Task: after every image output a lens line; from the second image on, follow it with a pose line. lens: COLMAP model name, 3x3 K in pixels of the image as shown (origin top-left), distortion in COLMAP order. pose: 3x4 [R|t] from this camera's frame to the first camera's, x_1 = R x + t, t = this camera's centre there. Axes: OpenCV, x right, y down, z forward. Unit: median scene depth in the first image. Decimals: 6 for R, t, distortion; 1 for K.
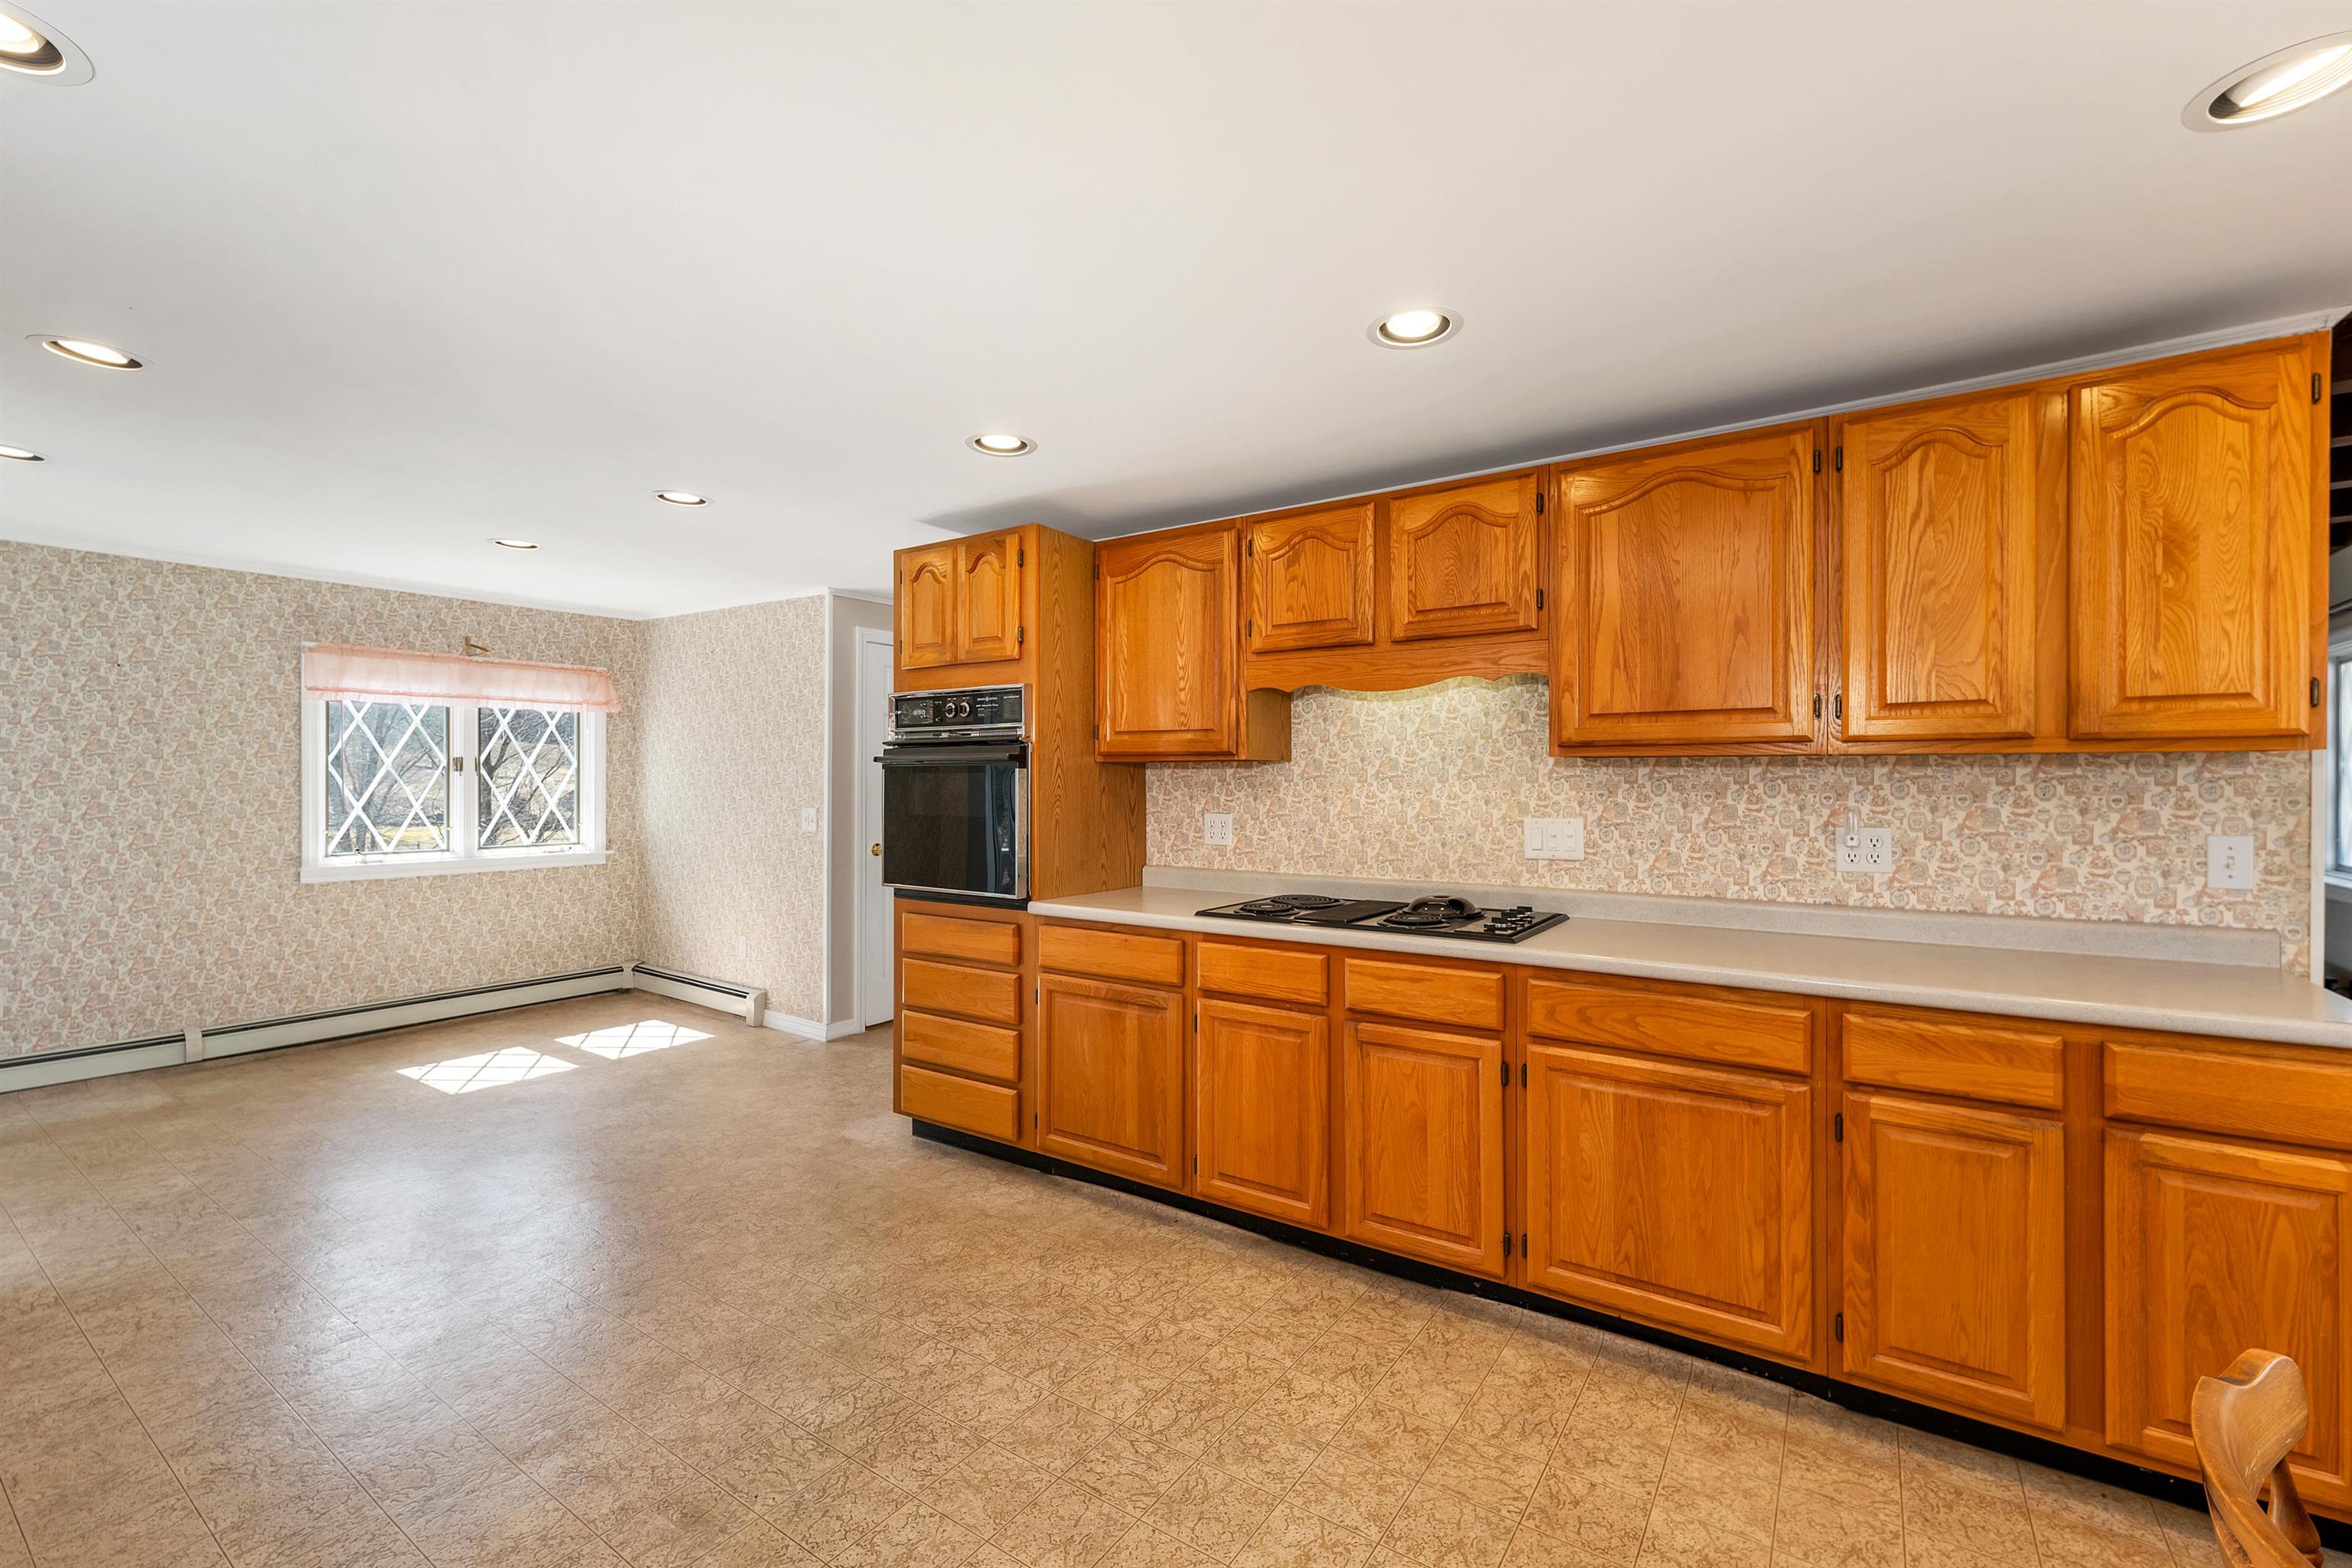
lens RADIAL K [[988.1, 0, 1184.2], [0, 988.1, 781.2], [0, 0, 1]] dist [0.001973, -0.000279]
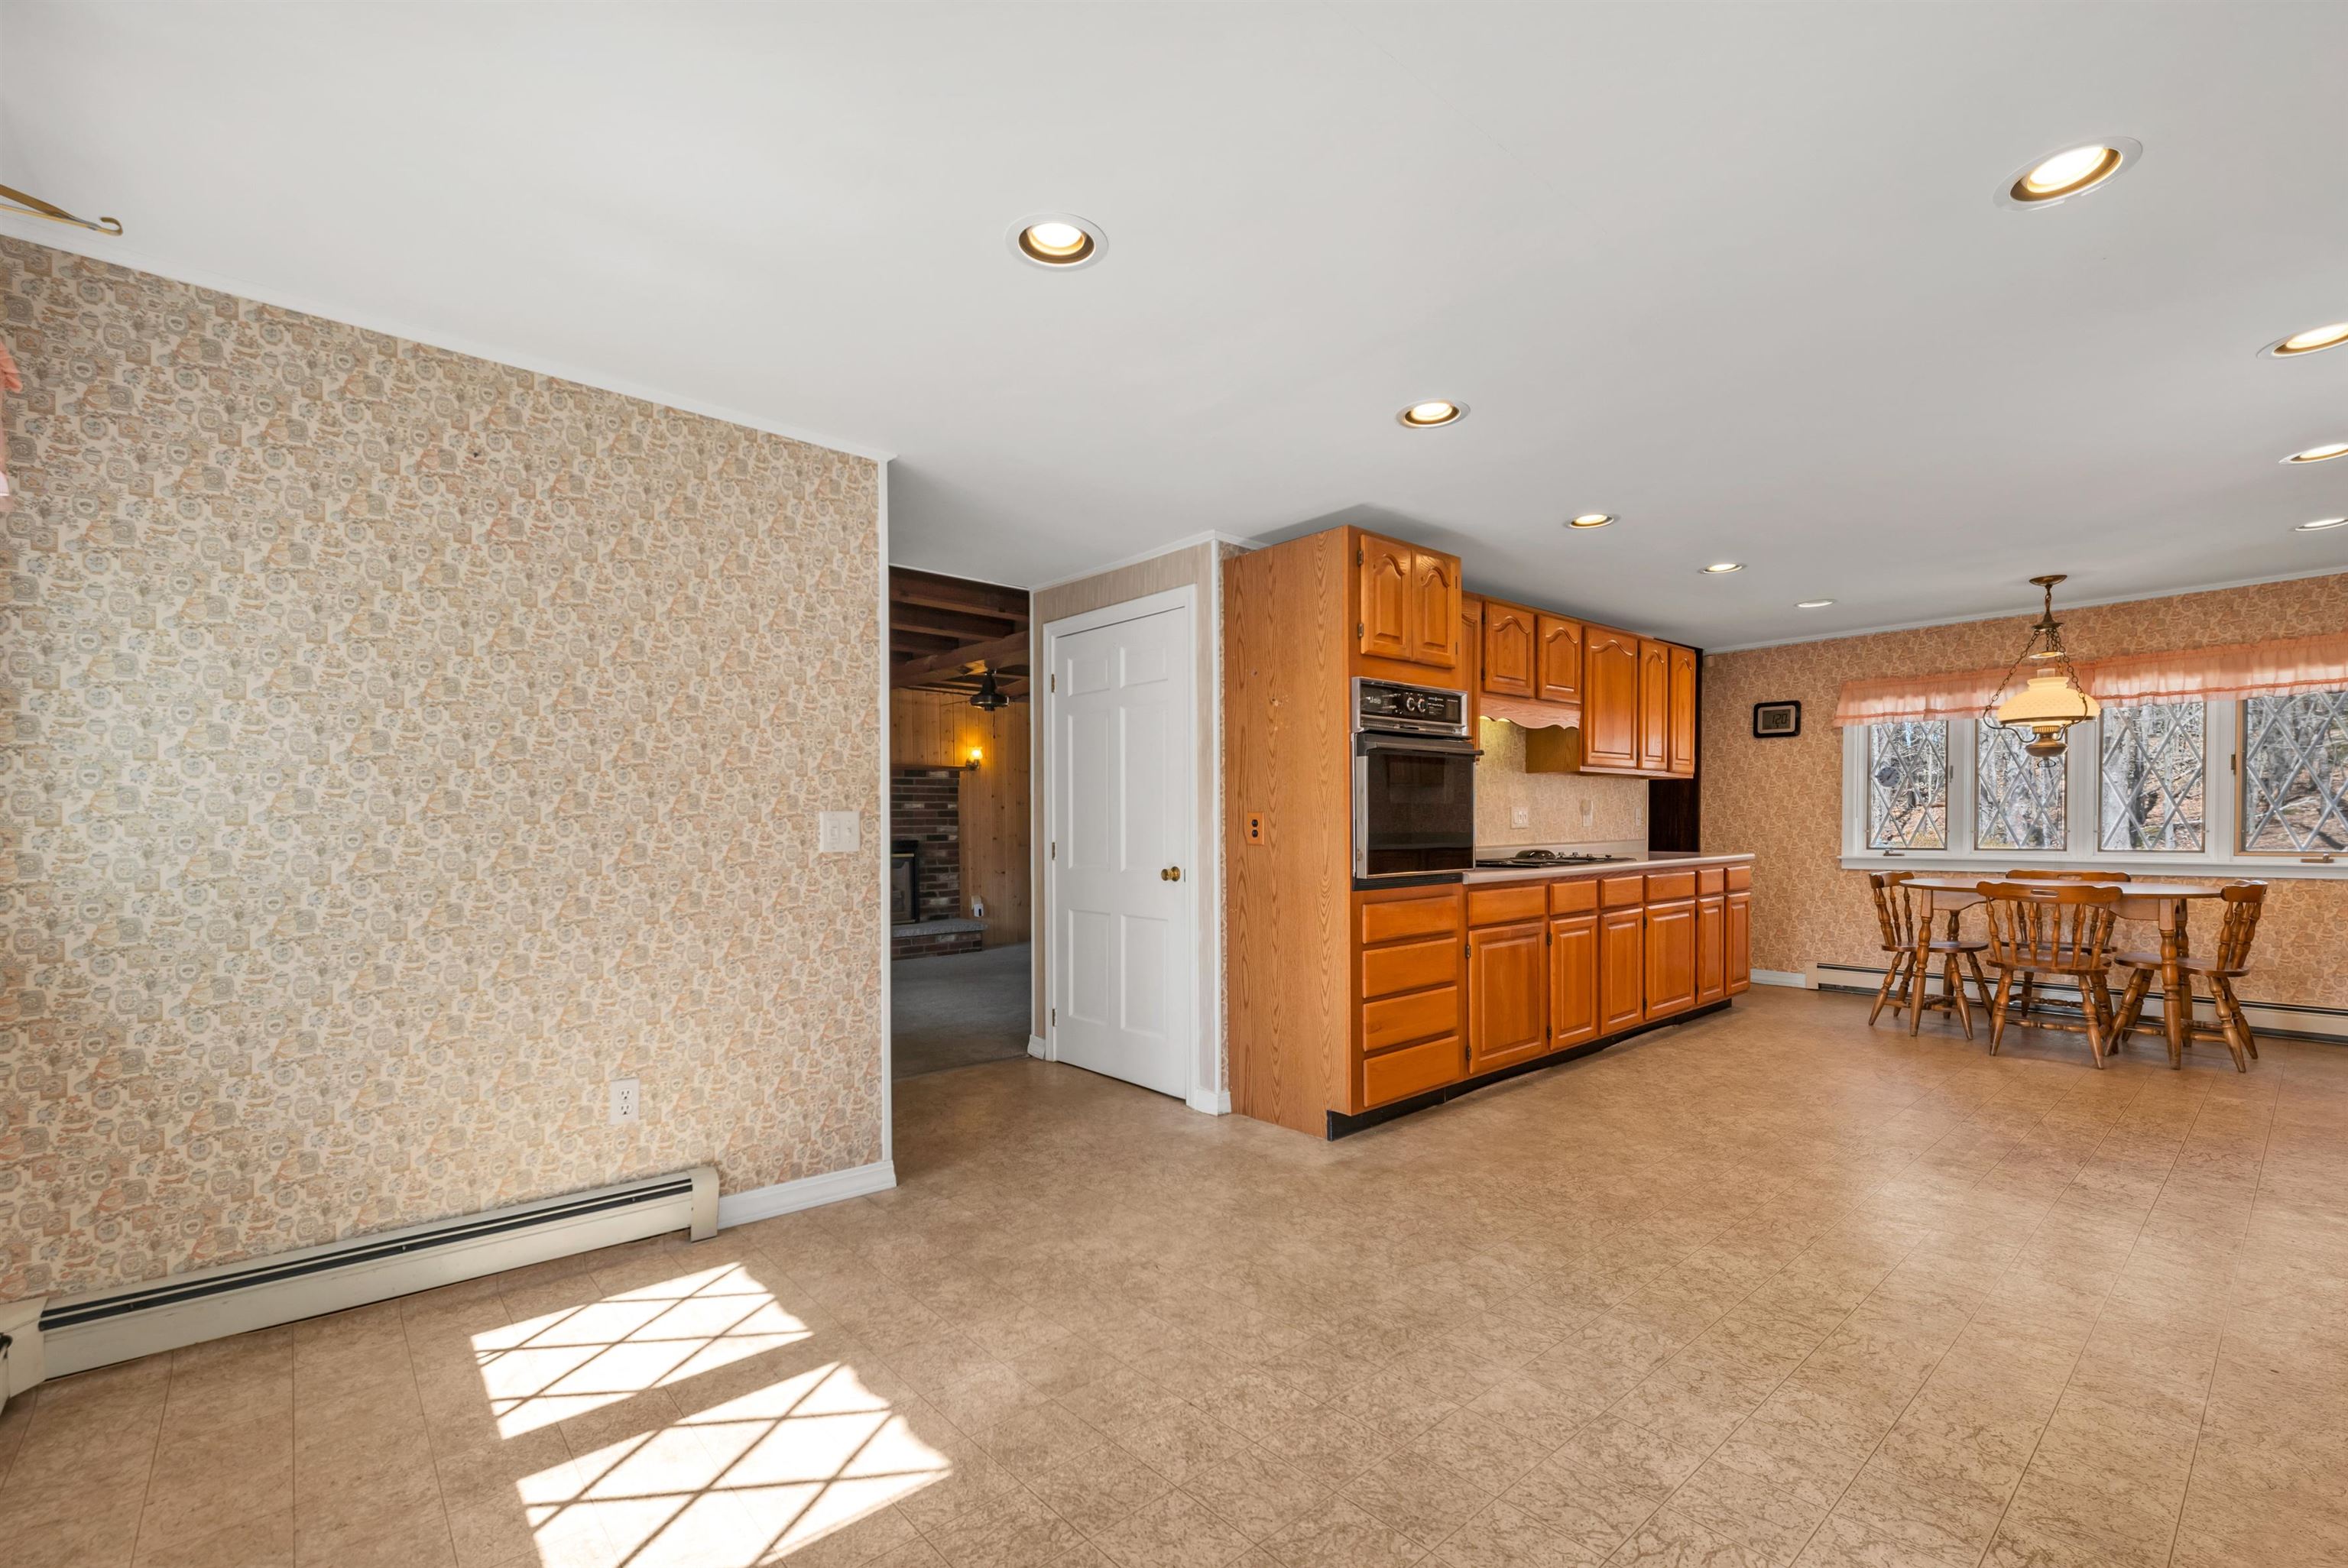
lens RADIAL K [[1013.6, 0, 1177.4], [0, 1013.6, 844.3], [0, 0, 1]] dist [-0.000879, 0.000409]
pose [[0.252324, -0.023295, 0.967362, -1.440433], [0.009405, 0.999722, 0.021621, 0.055933], [-0.967597, 0.003642, 0.252473, 1.029535]]
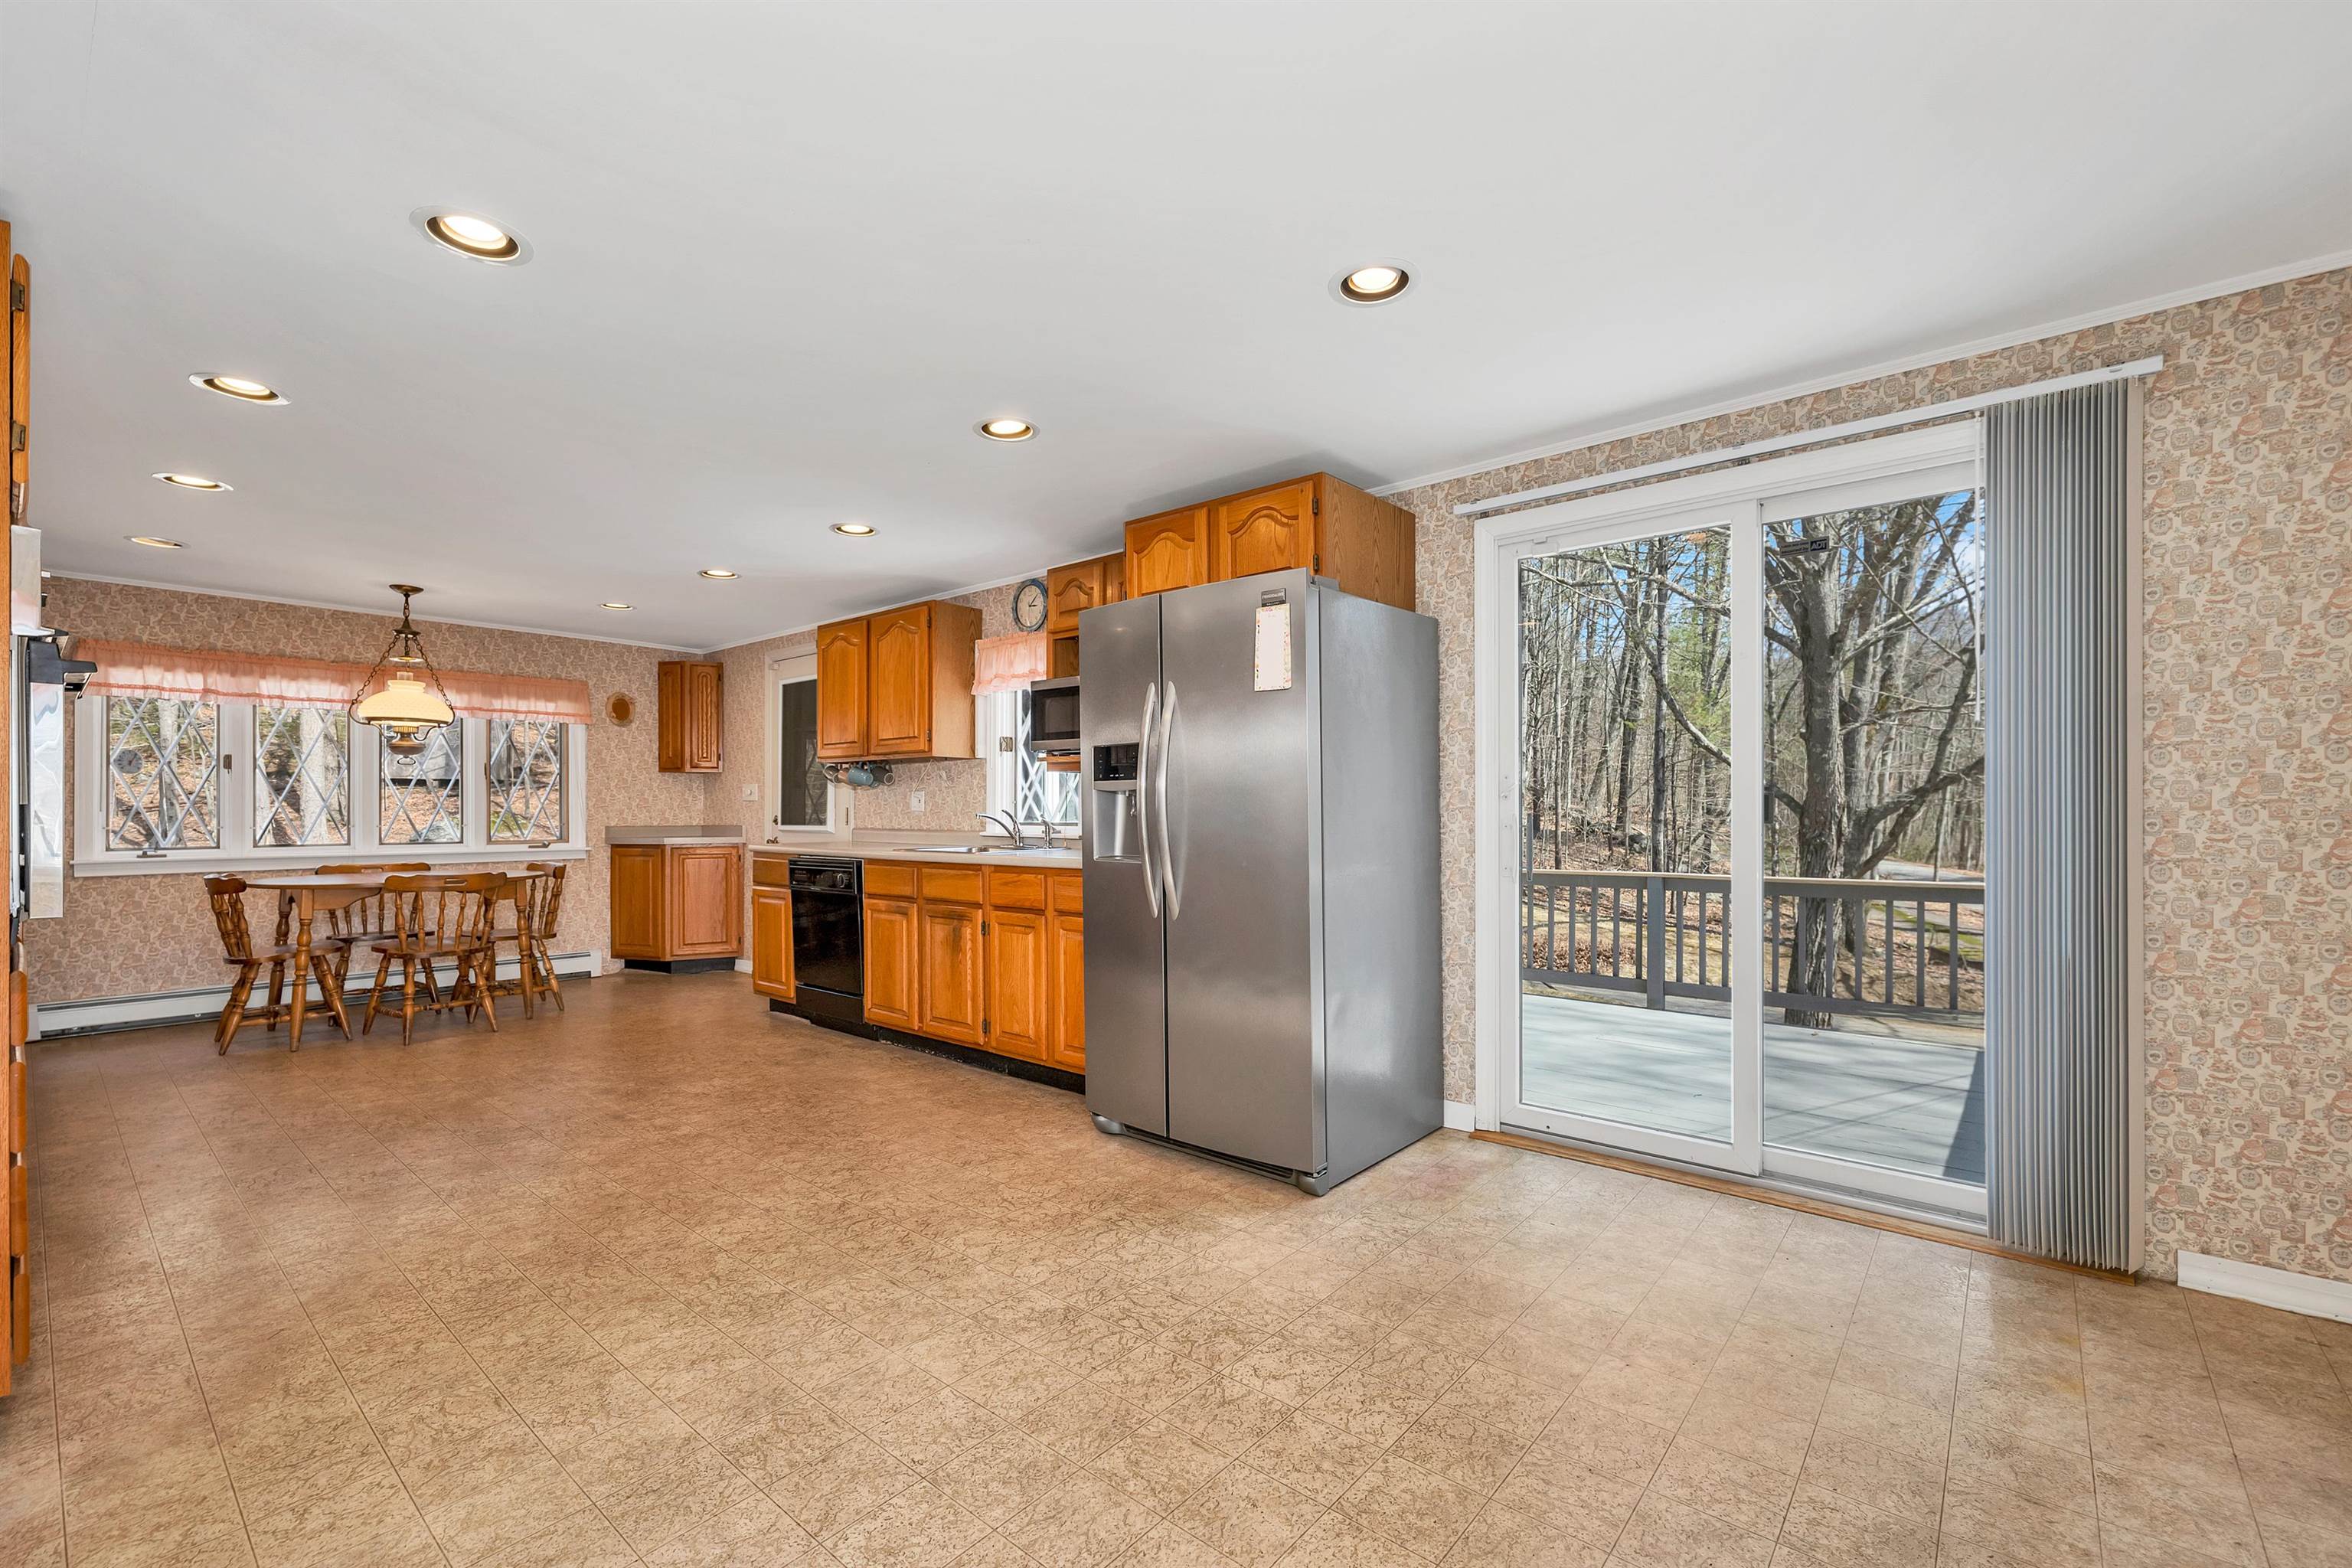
lens RADIAL K [[992.9, 0, 1182.2], [0, 992.9, 809.2], [0, 0, 1]] dist [0.002376, 0.000250]
pose [[-0.994404, -0.000396, 0.105642, -1.025902], [-0.000664, 0.999997, -0.002506, 0.058600], [-0.105640, -0.002563, -0.994401, 1.600686]]
